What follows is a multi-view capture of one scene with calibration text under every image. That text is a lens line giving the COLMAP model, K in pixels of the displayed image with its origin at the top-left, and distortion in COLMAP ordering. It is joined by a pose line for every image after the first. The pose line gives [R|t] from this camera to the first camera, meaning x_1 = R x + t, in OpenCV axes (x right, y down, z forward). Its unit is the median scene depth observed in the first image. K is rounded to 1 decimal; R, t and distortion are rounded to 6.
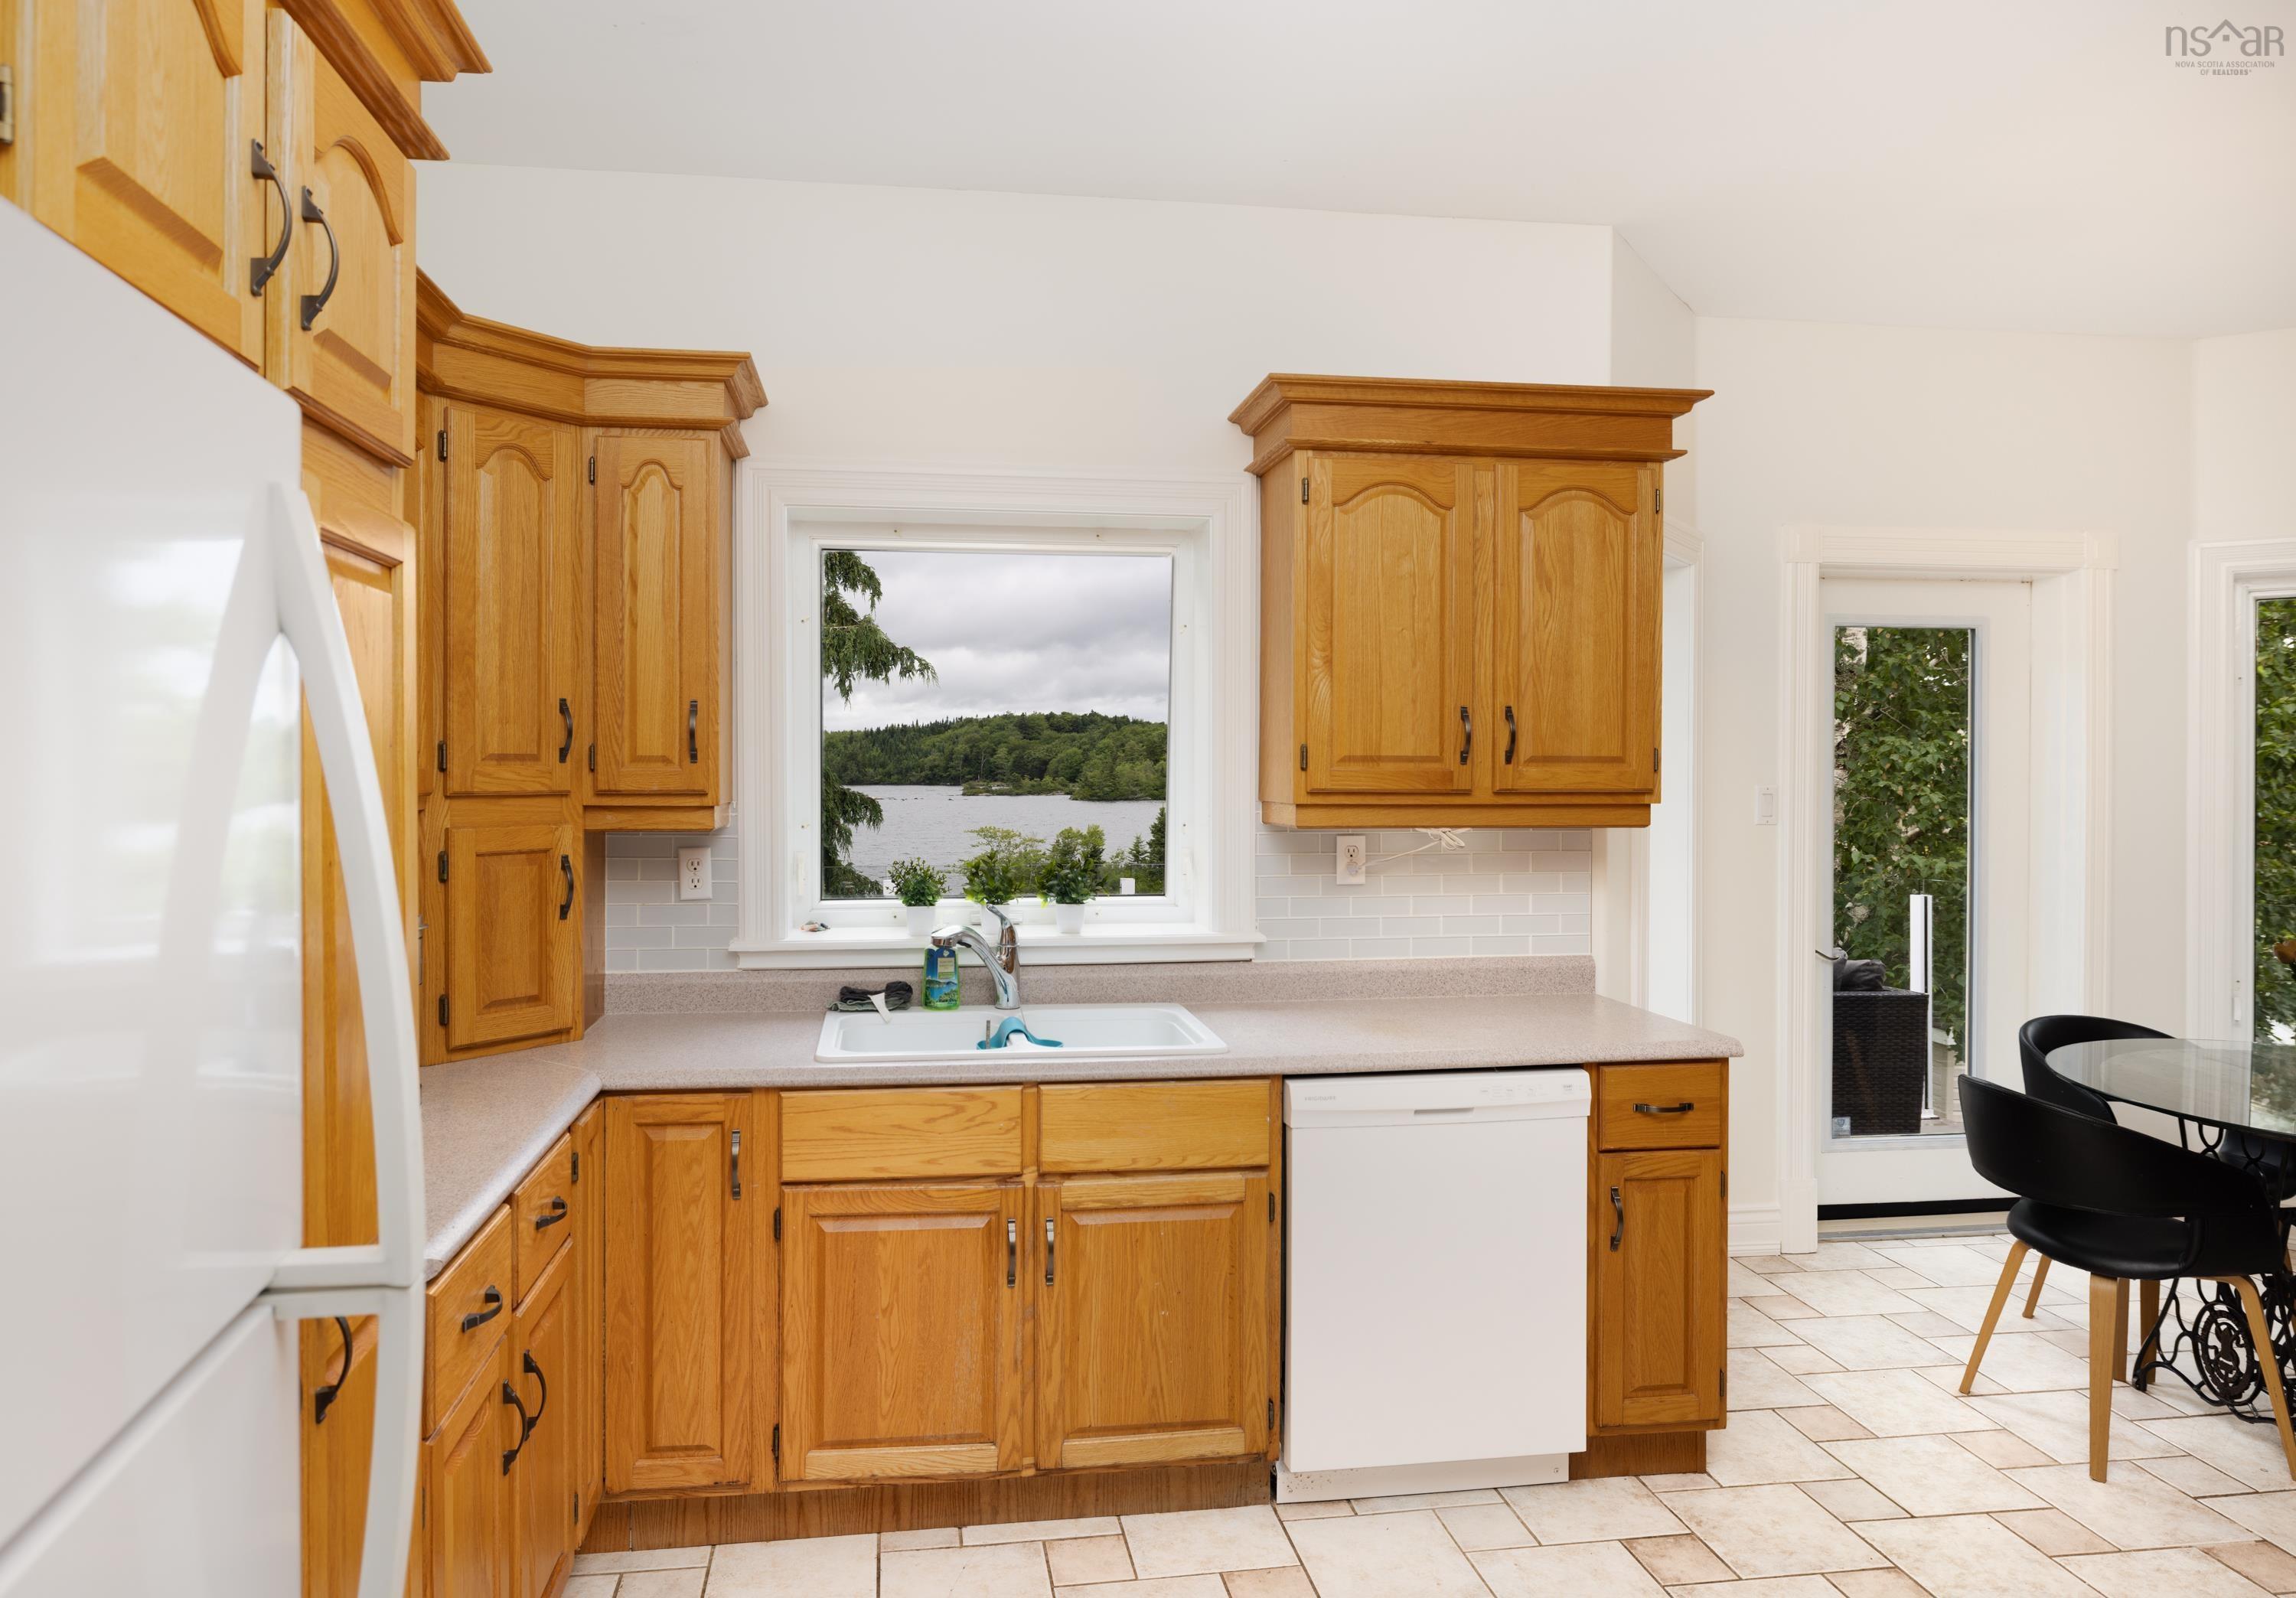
lens RADIAL K [[1491.5, 0, 1150.3], [0, 1491.5, 750.2], [0, 0, 1]] dist [-0.021180, 0.001427]
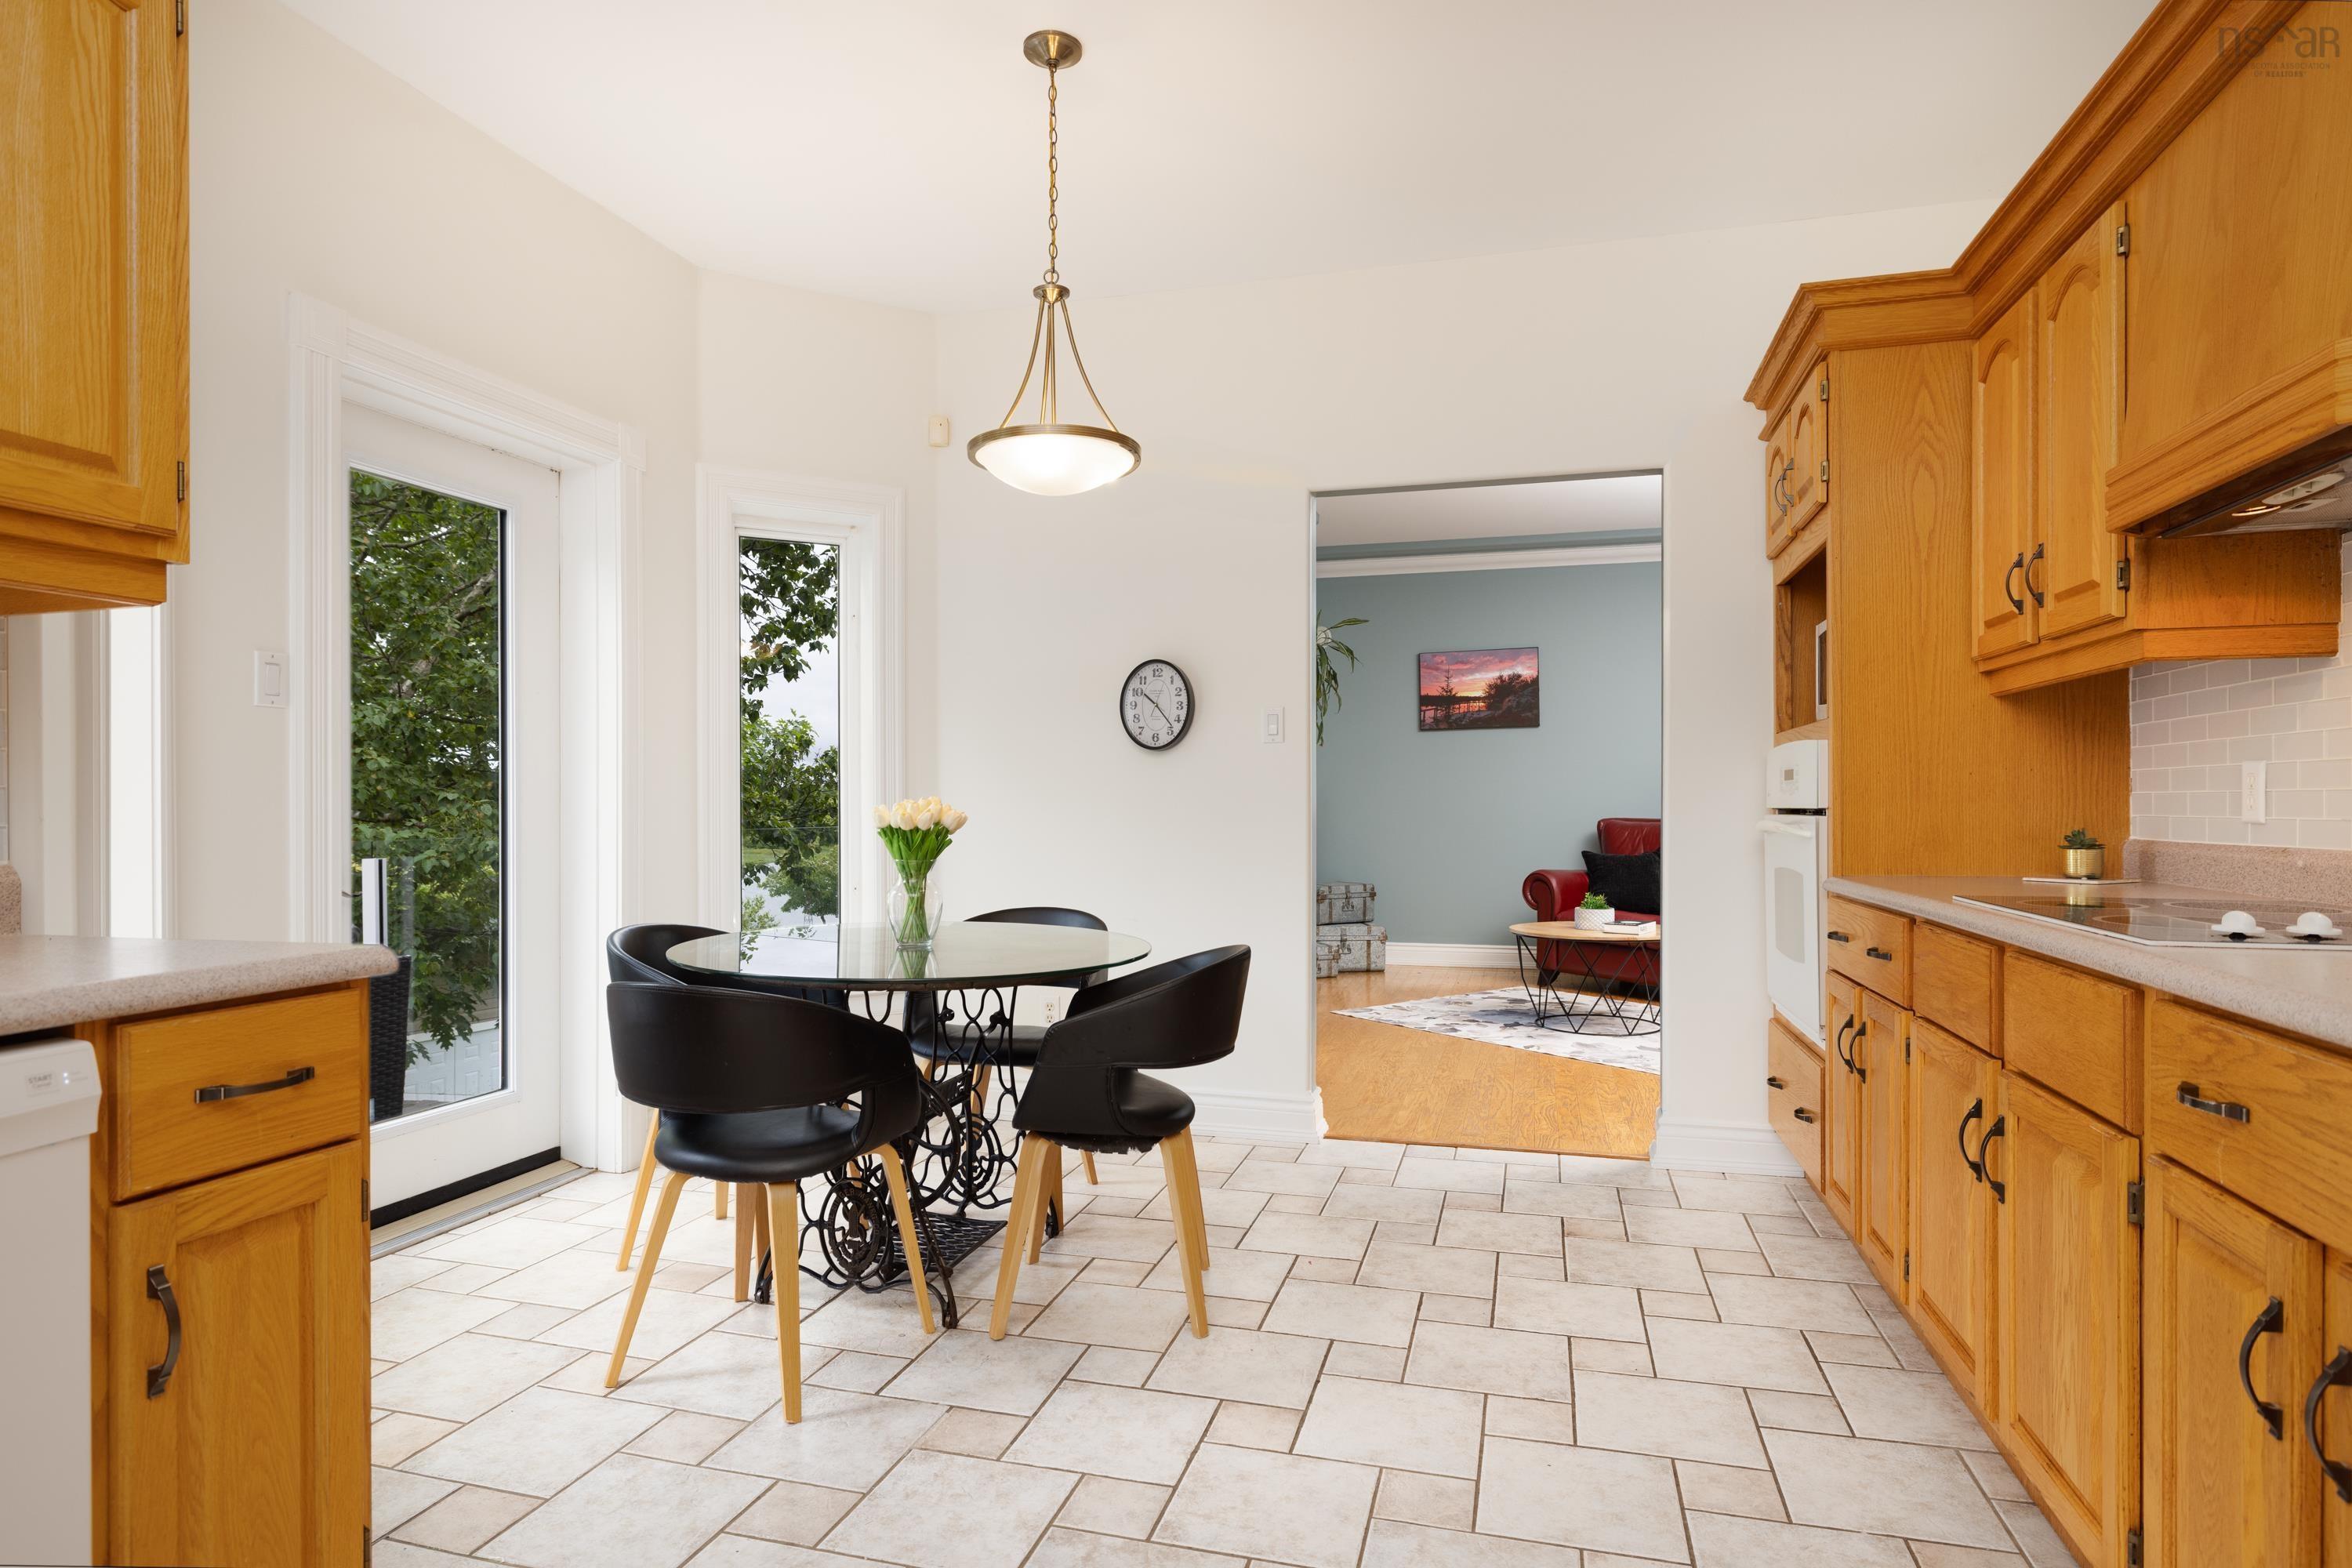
lens RADIAL K [[1267.1, 0, 1176.0], [0, 1267.1, 784.0], [0, 0, 1]] dist [-0.018593, 0.014467]
pose [[0.427375, -0.001983, 0.904072, 0.070395], [0.014387, 0.999886, -0.004607, 0.123195], [-0.903960, 0.014976, 0.427354, 0.448895]]
